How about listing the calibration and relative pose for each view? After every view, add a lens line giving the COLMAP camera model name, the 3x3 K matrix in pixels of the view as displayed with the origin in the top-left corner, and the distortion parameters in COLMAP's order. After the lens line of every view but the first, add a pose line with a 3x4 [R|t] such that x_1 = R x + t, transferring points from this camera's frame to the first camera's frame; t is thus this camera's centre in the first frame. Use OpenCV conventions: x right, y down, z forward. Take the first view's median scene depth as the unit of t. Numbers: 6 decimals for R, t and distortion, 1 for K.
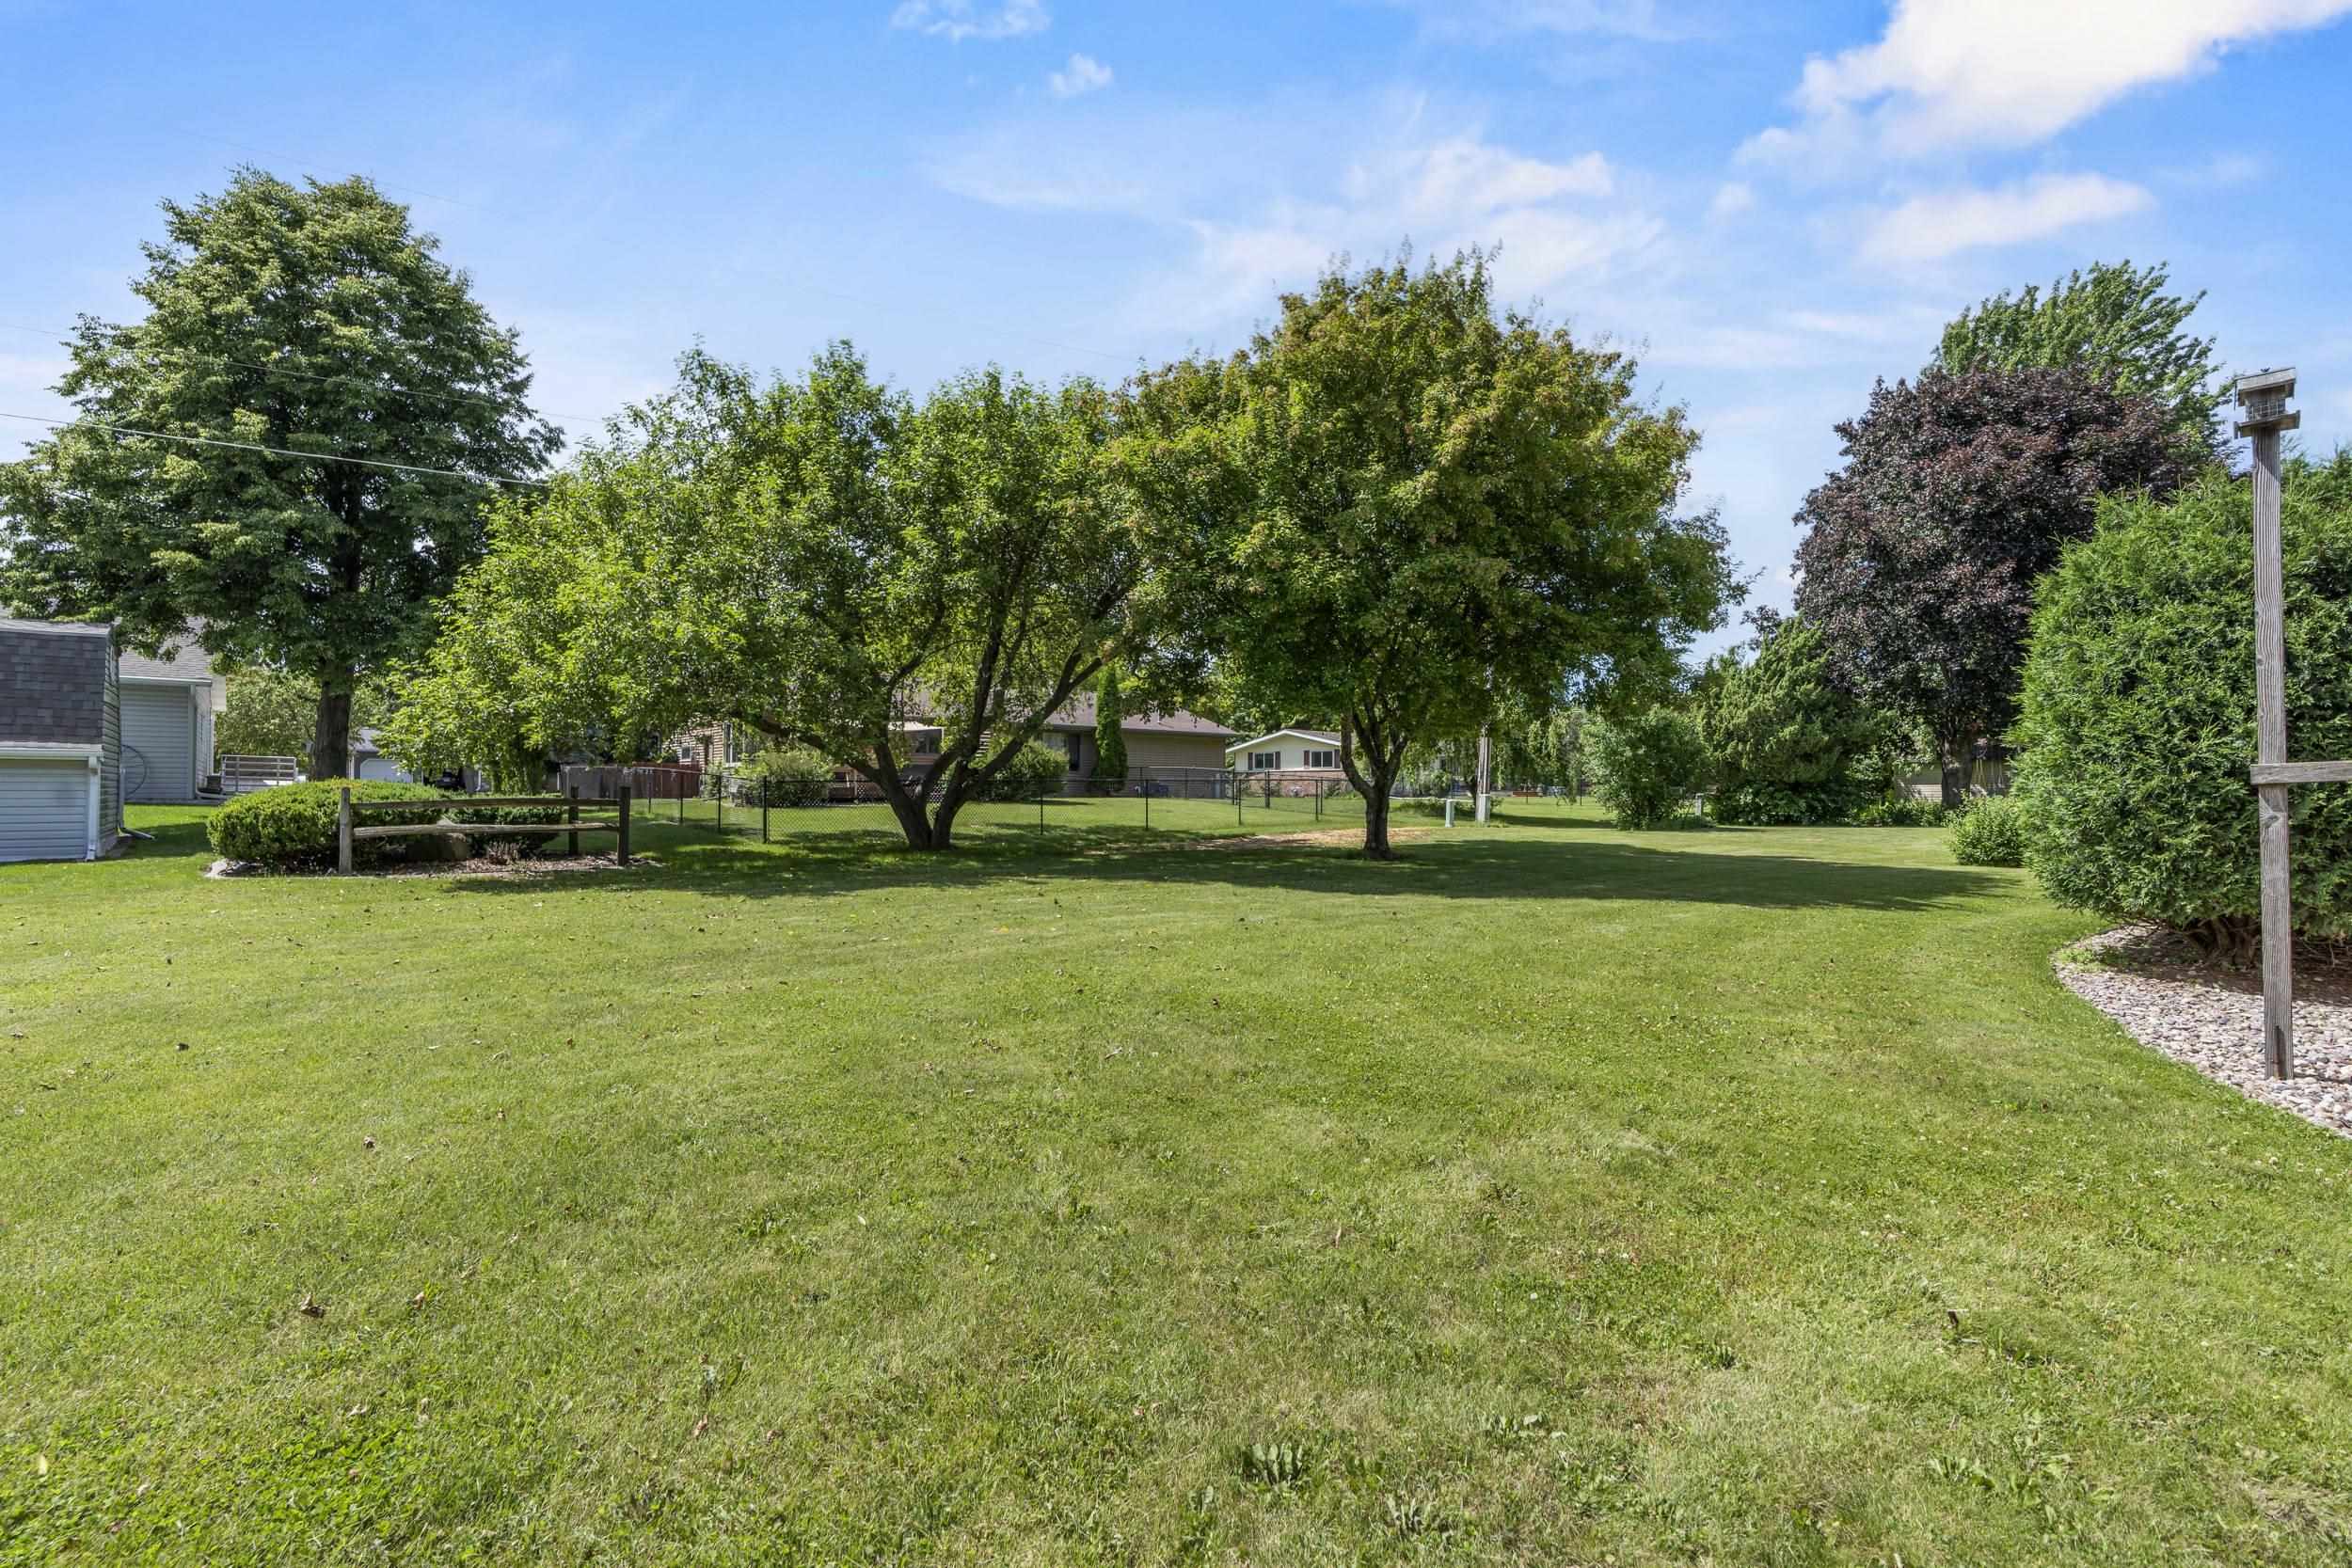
lens RADIAL K [[1073.6, 0, 1158.6], [0, 1073.6, 764.3], [0, 0, 1]] dist [0.000266, -0.000182]
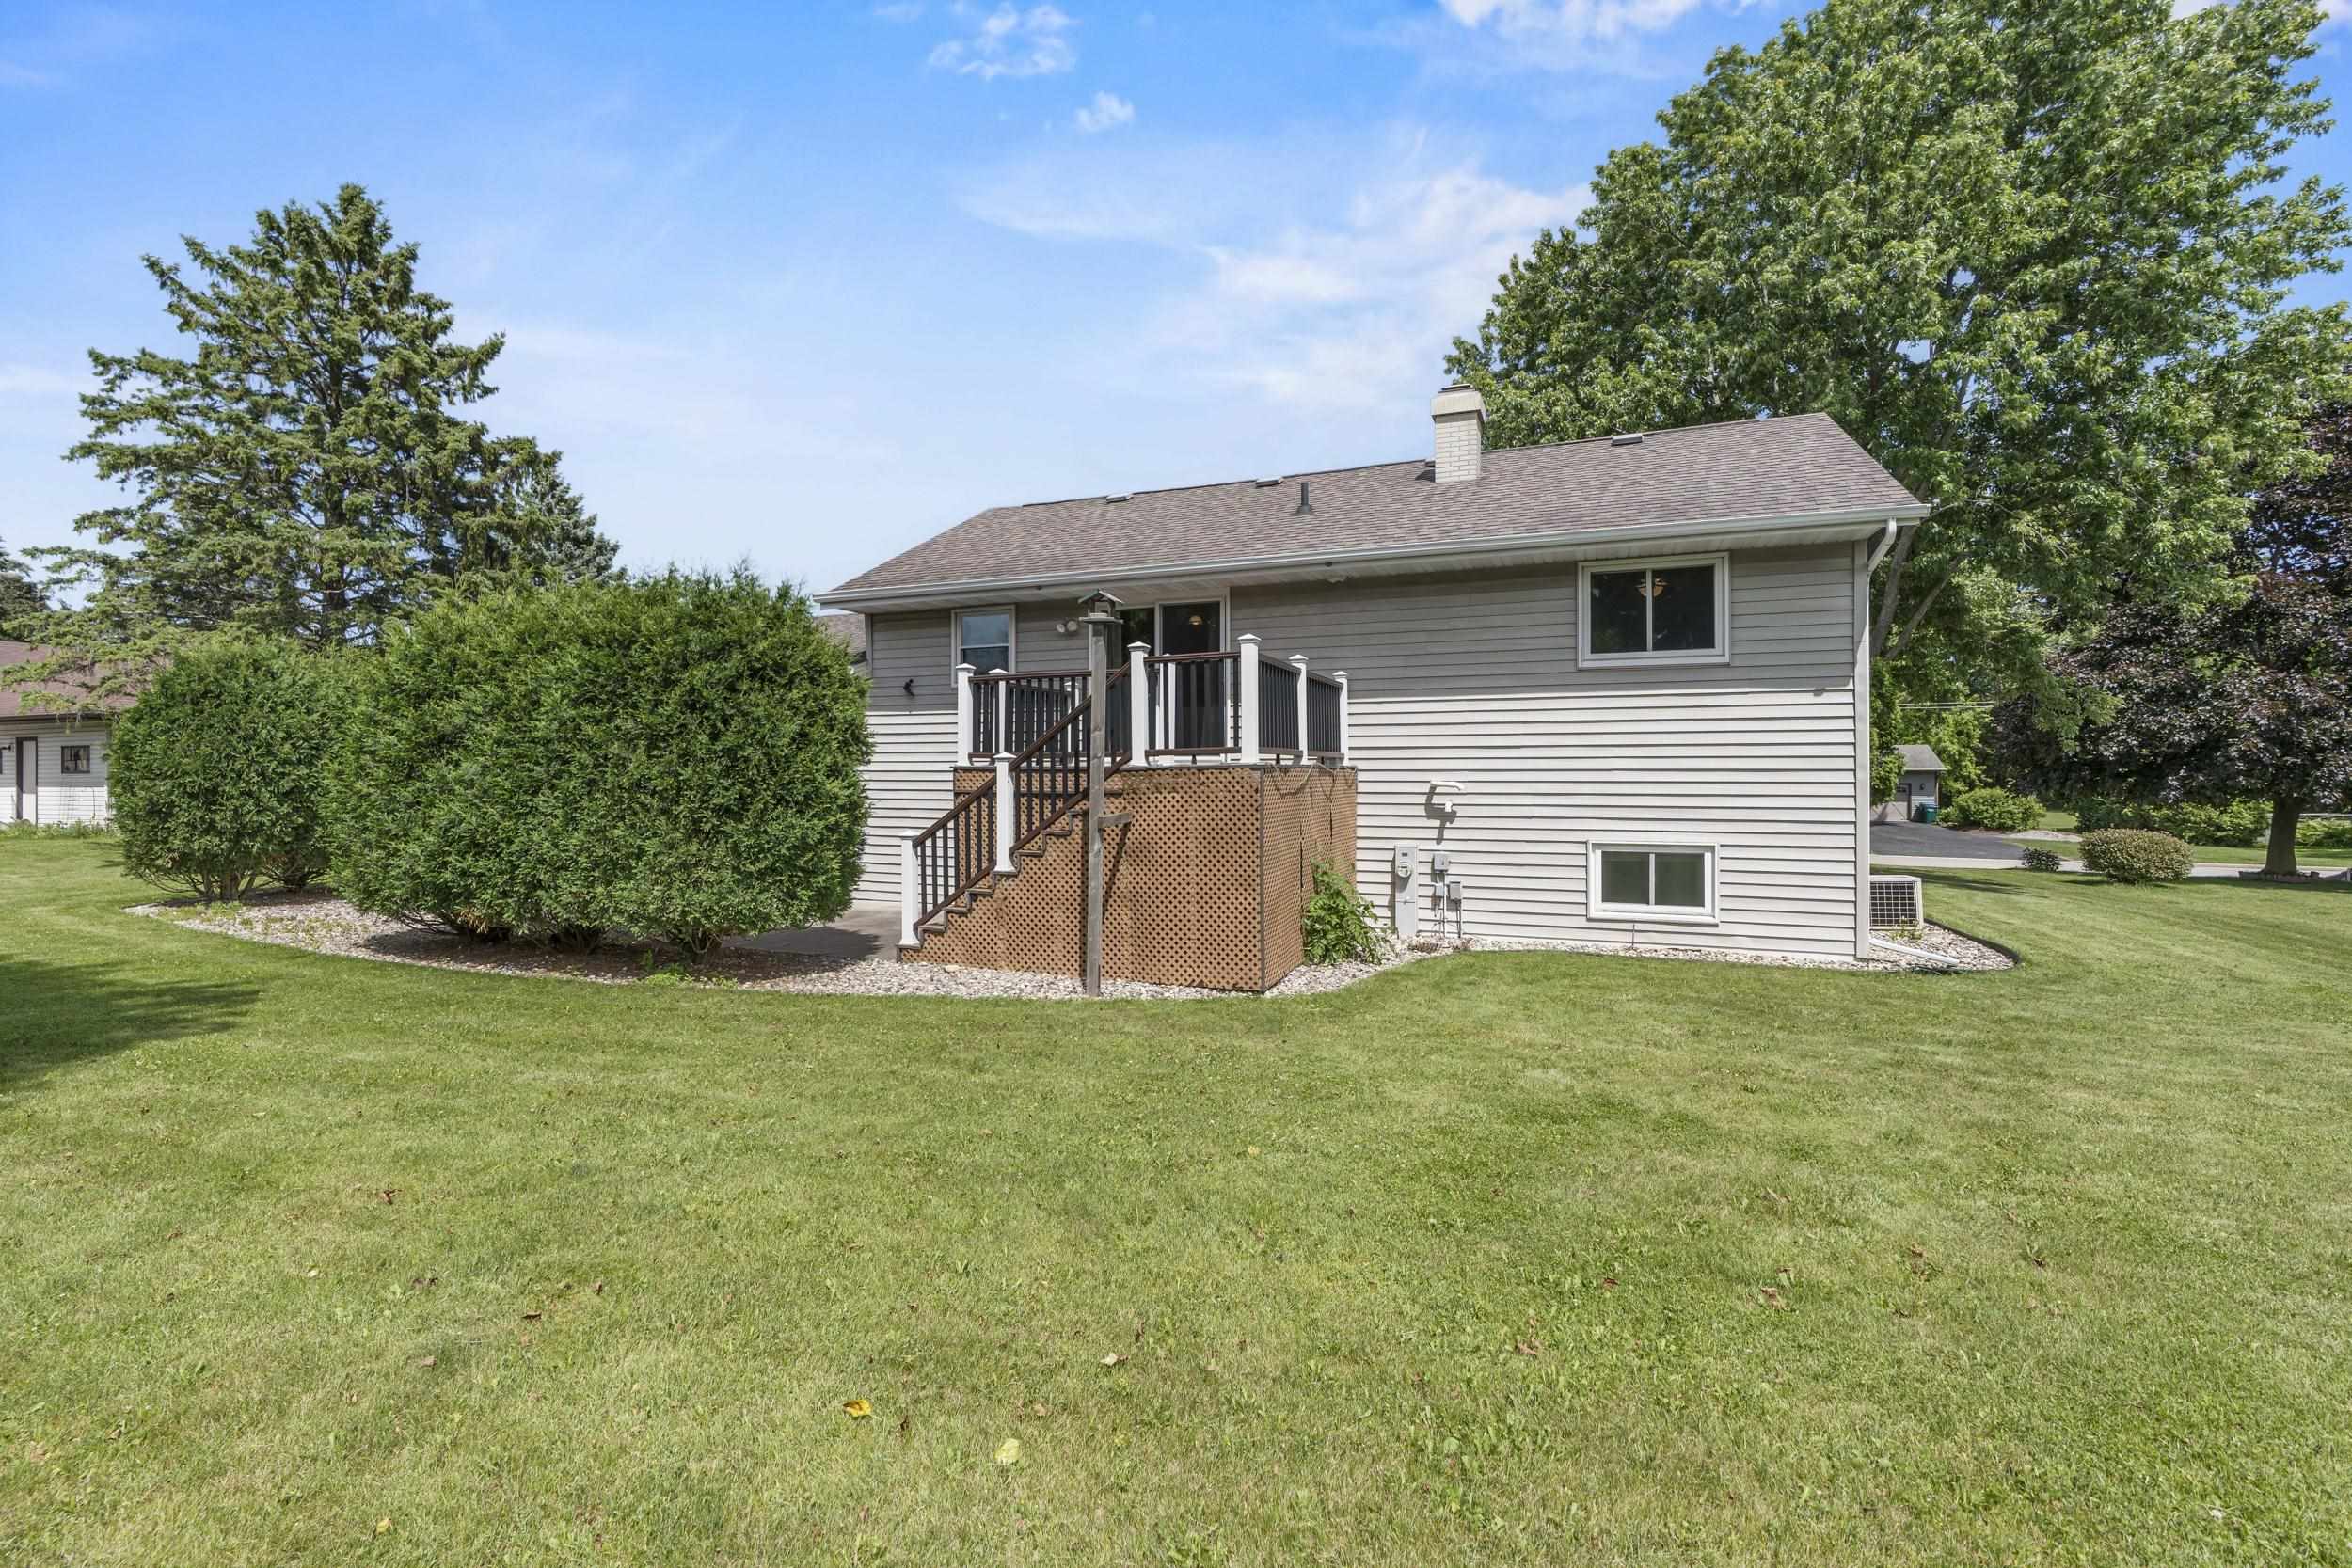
lens RADIAL K [[1073.6, 0, 1150.9], [0, 1073.6, 779.7], [0, 0, 1]] dist [0.000266, -0.000182]
pose [[-0.456865, -0.007688, 0.889503, -0.177518], [-0.025512, 0.999665, -0.004463, -0.016776], [-0.889170, -0.024732, -0.456908, 0.500448]]
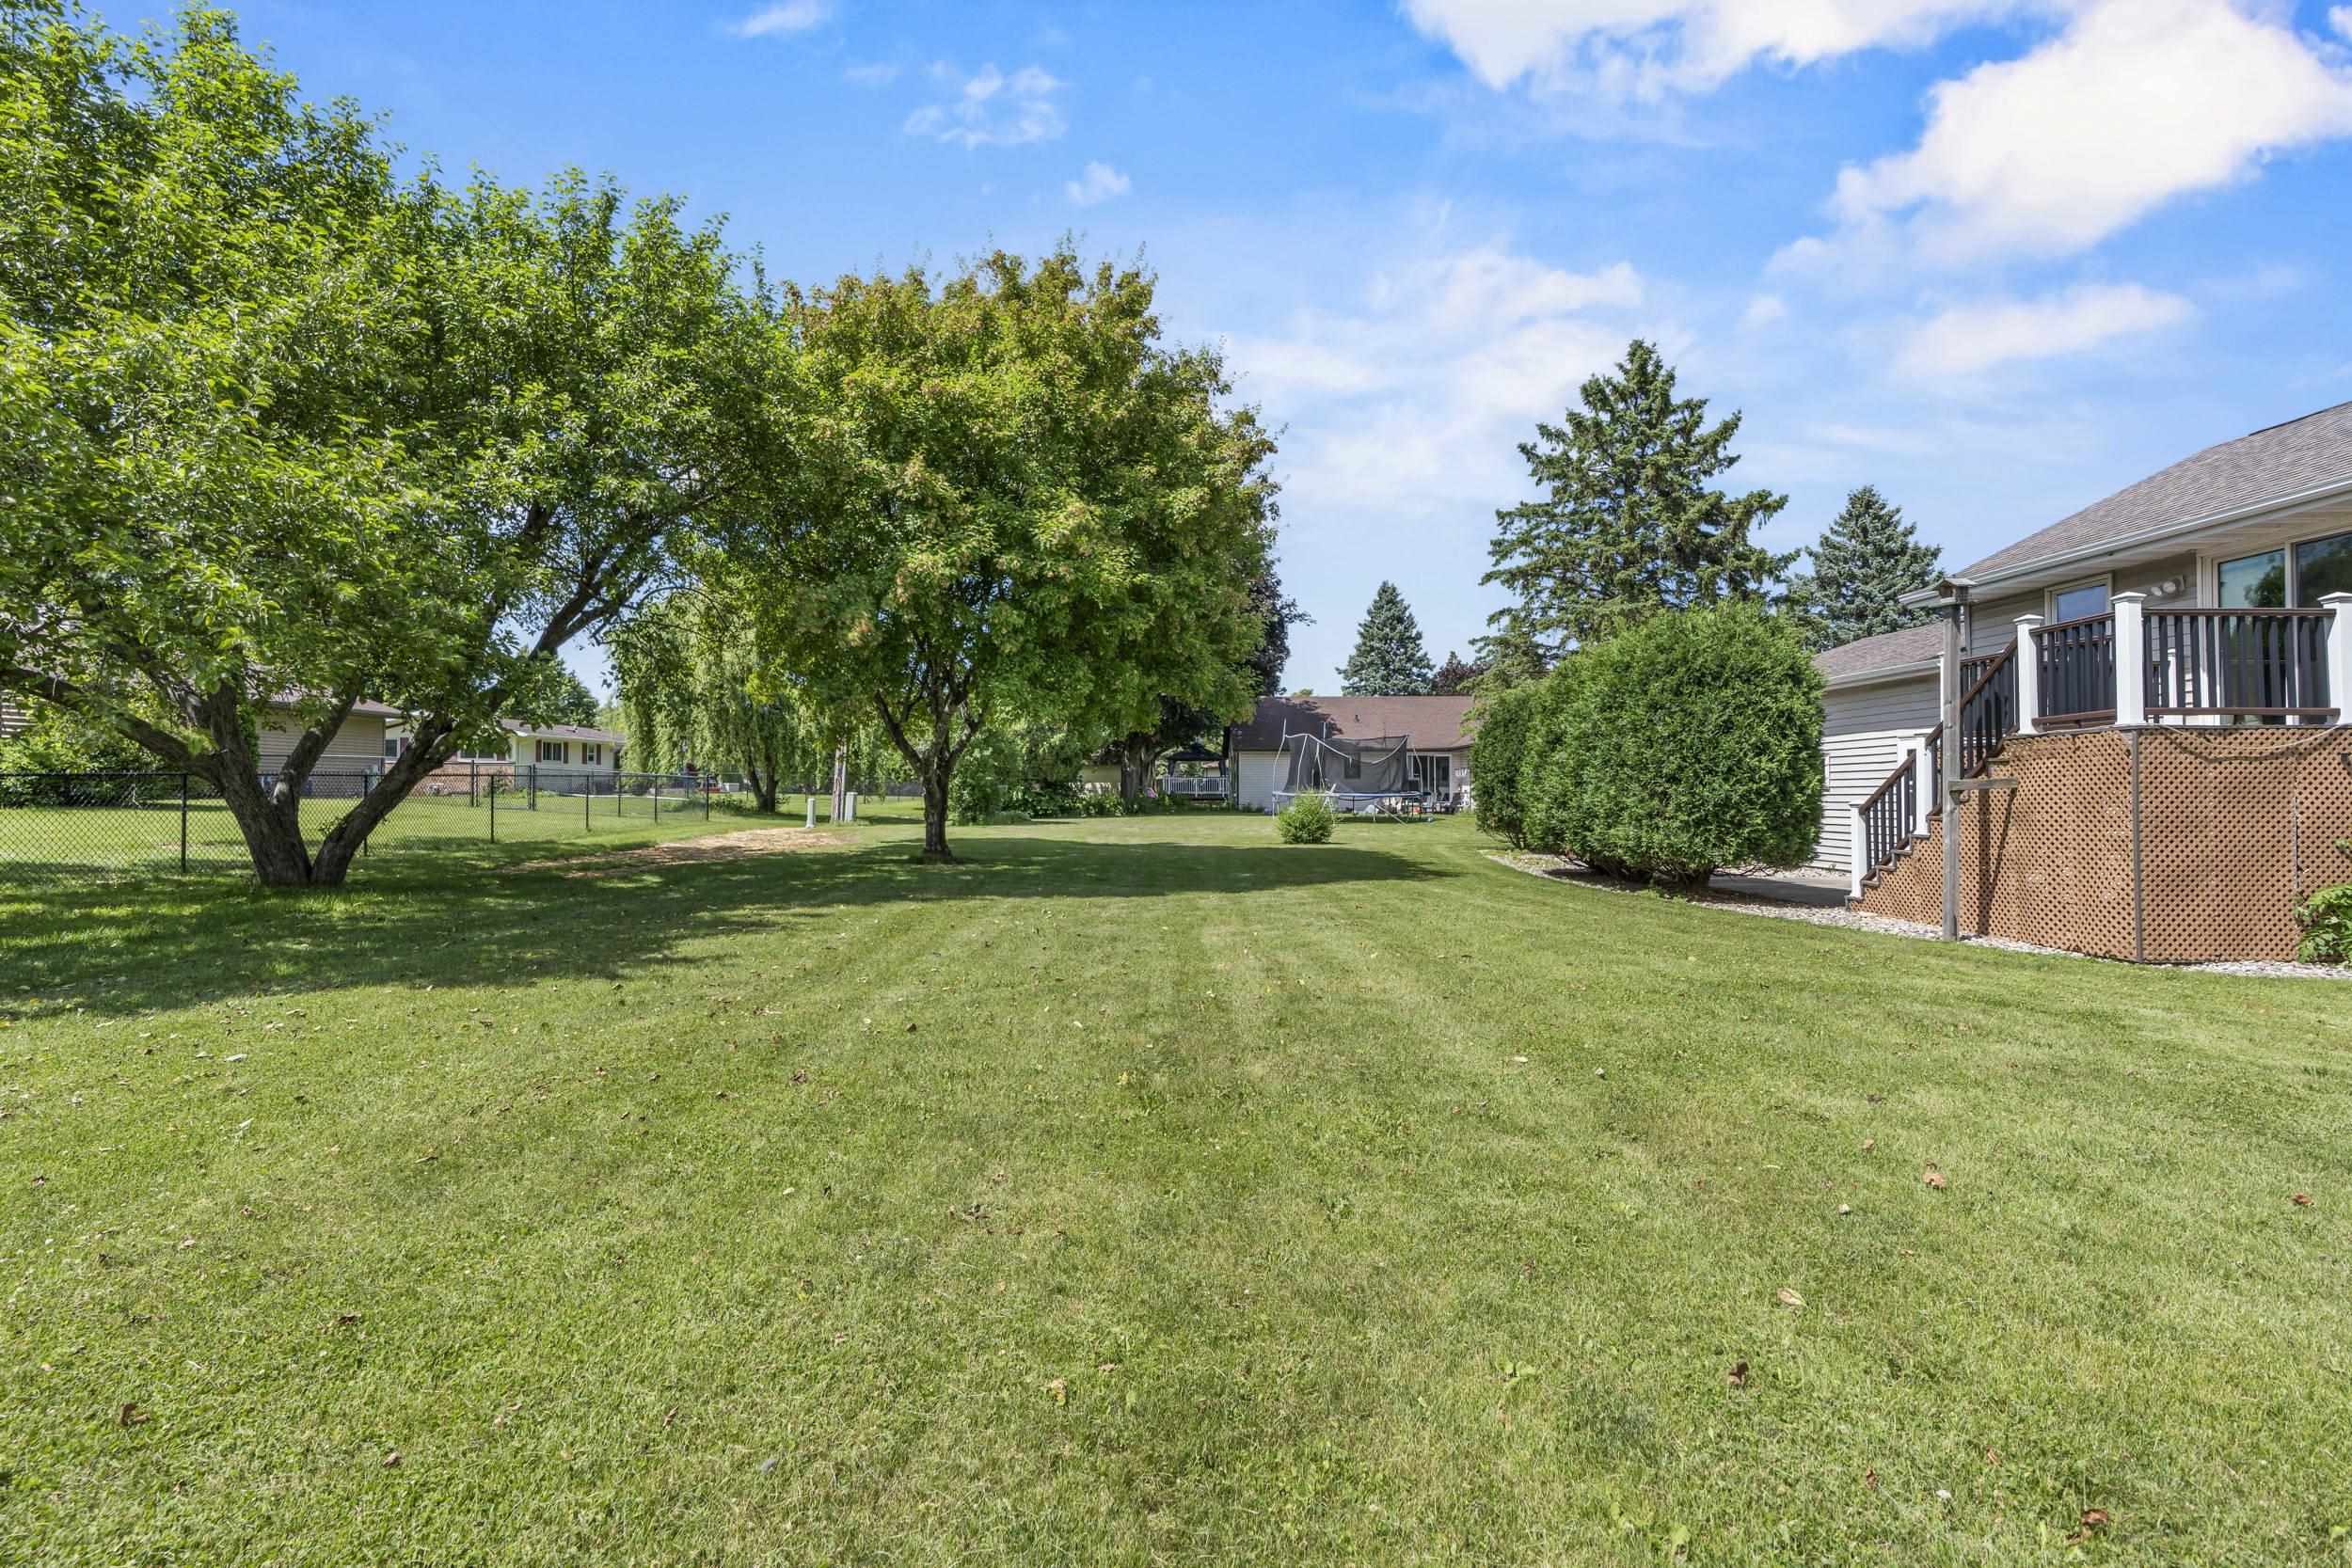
lens RADIAL K [[1073.6, 0, 1182.8], [0, 1073.6, 795.1], [0, 0, 1]] dist [0.000266, -0.000182]
pose [[0.627238, -0.005767, 0.778807, -0.411735], [-0.020363, 0.999509, 0.023801, 0.001808], [-0.778562, -0.030788, 0.626812, 0.245649]]
